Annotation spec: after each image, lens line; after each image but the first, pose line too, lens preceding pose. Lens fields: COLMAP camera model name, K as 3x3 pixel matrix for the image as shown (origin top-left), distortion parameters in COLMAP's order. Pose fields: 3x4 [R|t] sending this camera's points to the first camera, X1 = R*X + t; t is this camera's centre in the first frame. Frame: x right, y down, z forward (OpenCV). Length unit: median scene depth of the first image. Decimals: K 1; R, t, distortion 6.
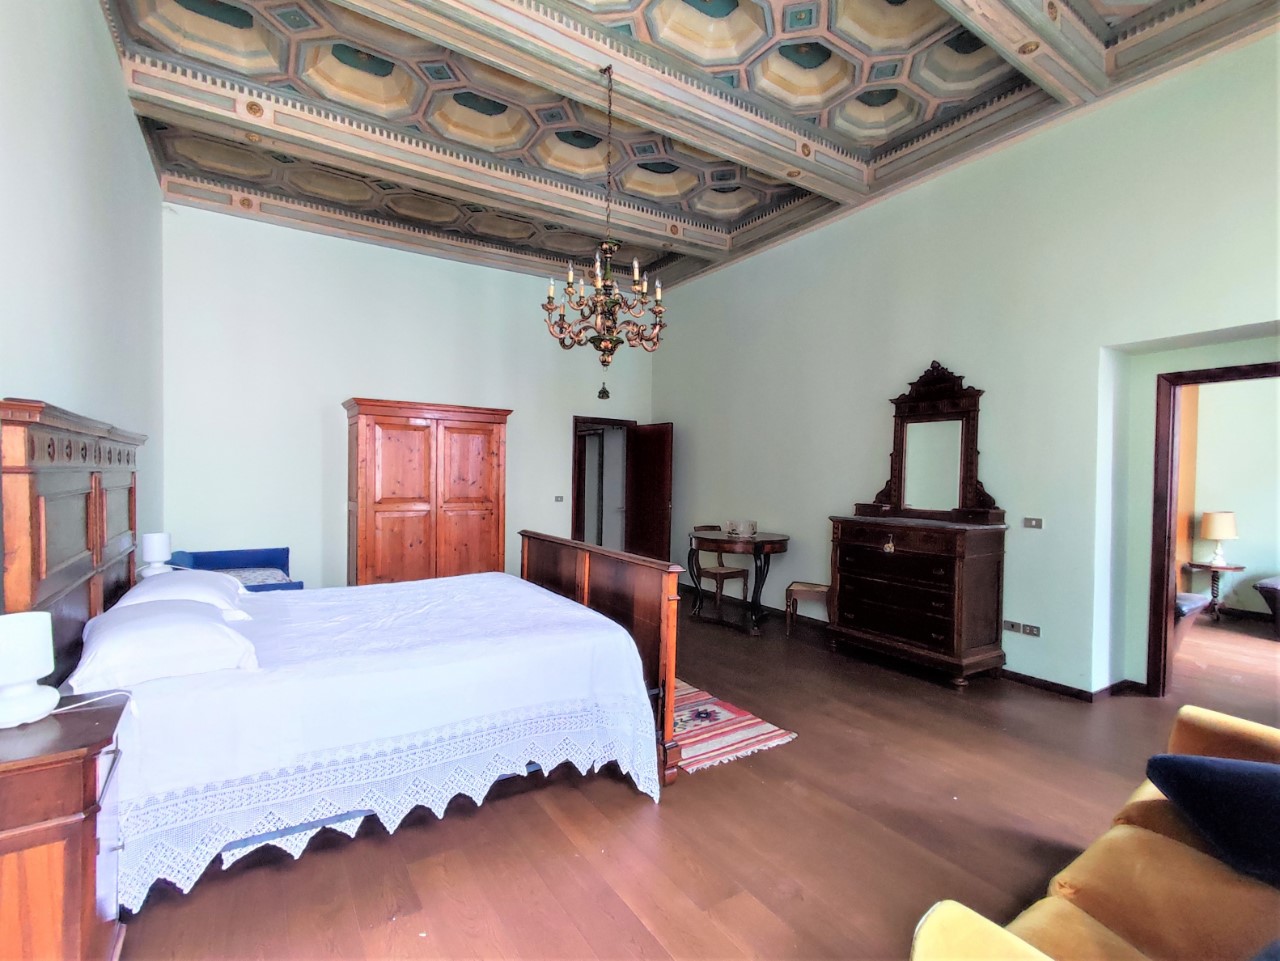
lens RADIAL K [[583.4, 0, 639.2], [0, 583.4, 492.5], [0, 0, 1]] dist [0.001264, -0.000188]
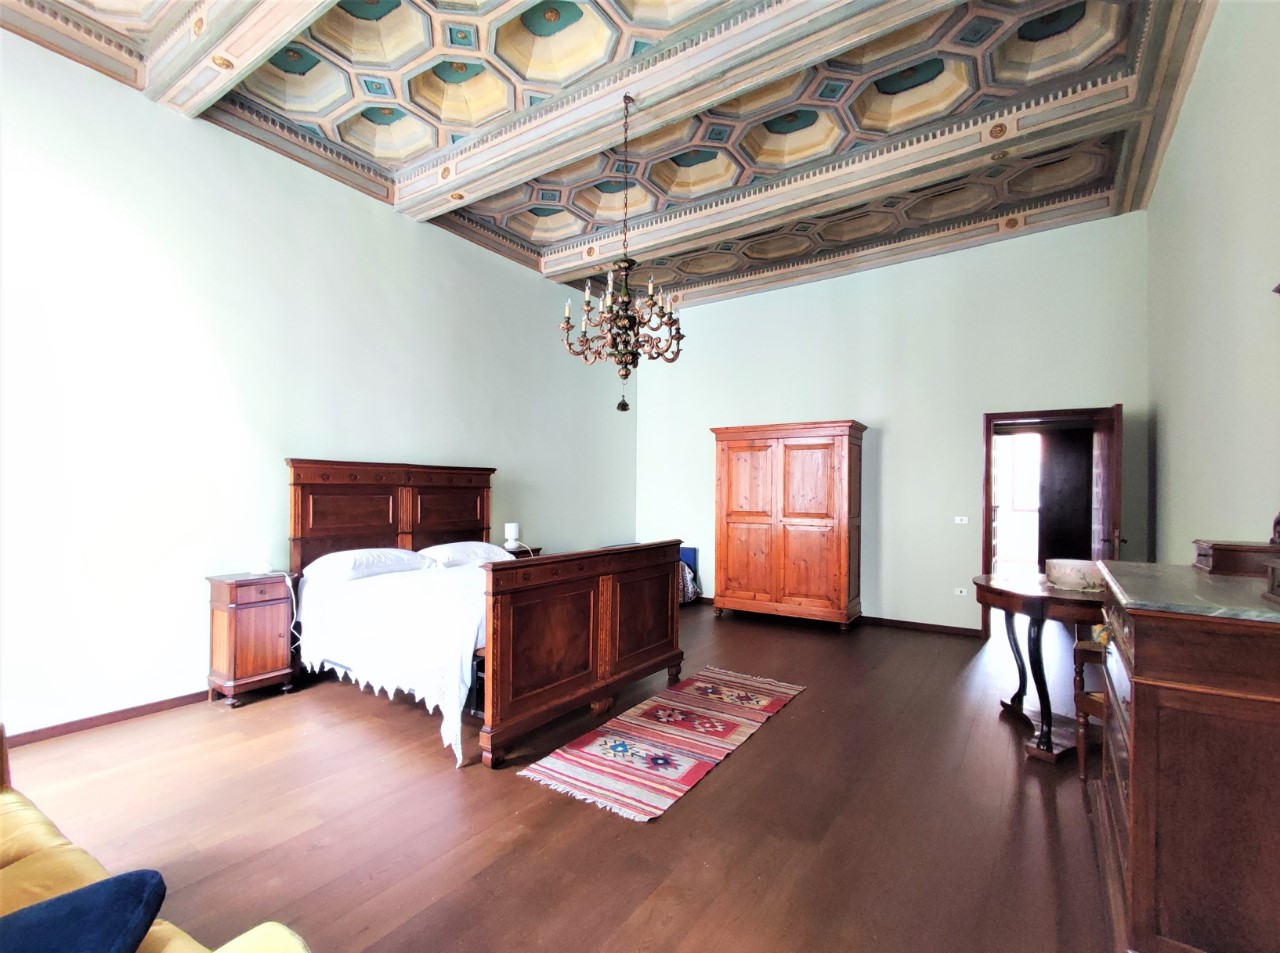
lens RADIAL K [[572.2, 0, 646.0], [0, 572.2, 493.6], [0, 0, 1]] dist [-0.003049, -0.001157]
pose [[0.403628, -0.008459, -0.914884, 0.601490], [-0.028253, 0.999365, -0.021704, 0.004572], [0.914487, 0.034608, 0.403133, 0.431808]]
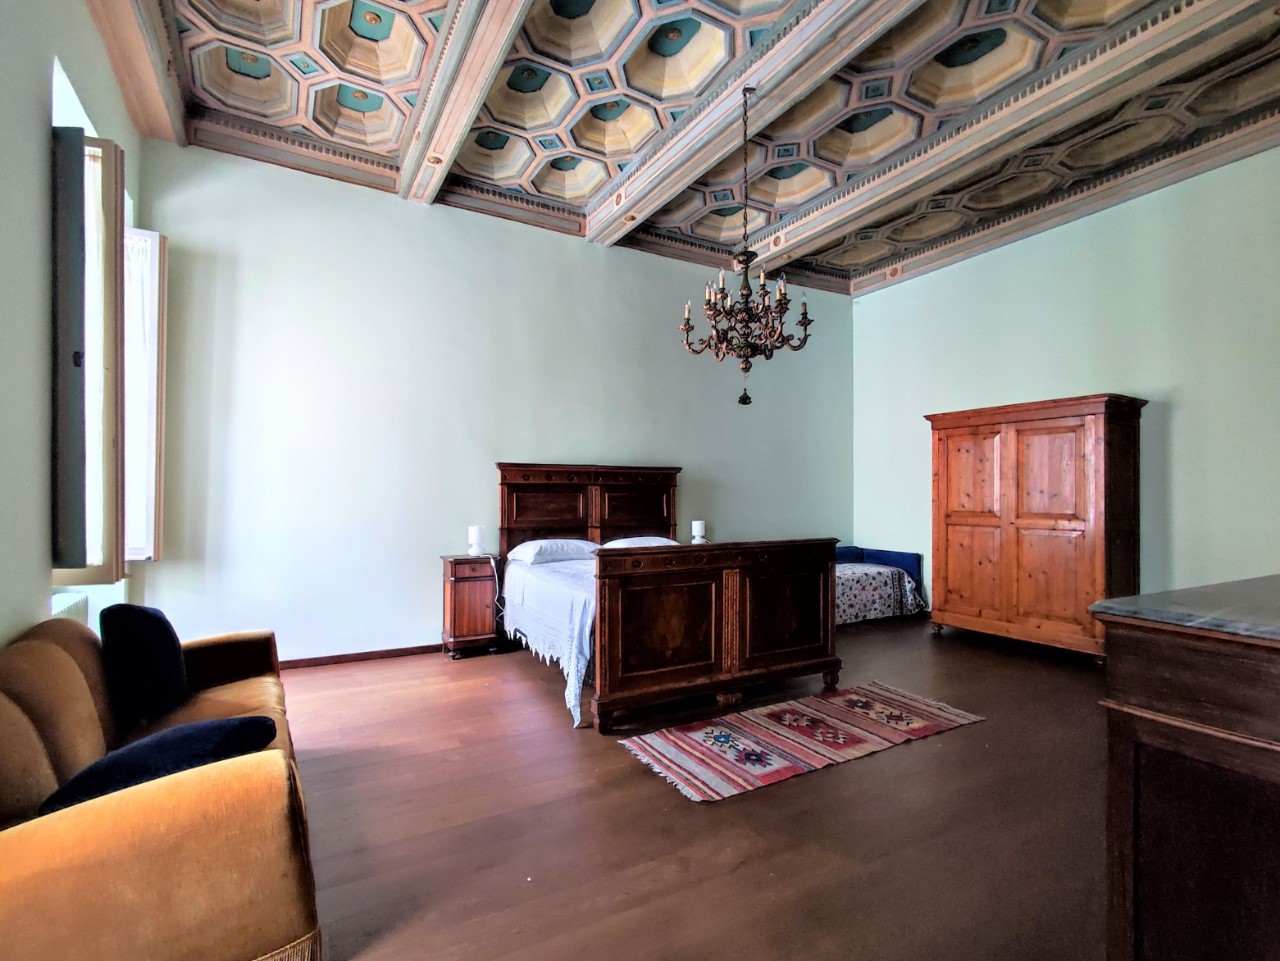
lens RADIAL K [[602.7, 0, 650.1], [0, 602.7, 493.0], [0, 0, 1]] dist [0.001646, -0.006749]
pose [[-0.048354, -0.016460, -0.998695, 0.685334], [-0.031169, 0.999402, -0.014963, 0.011256], [0.998344, 0.030405, -0.048838, 0.606437]]
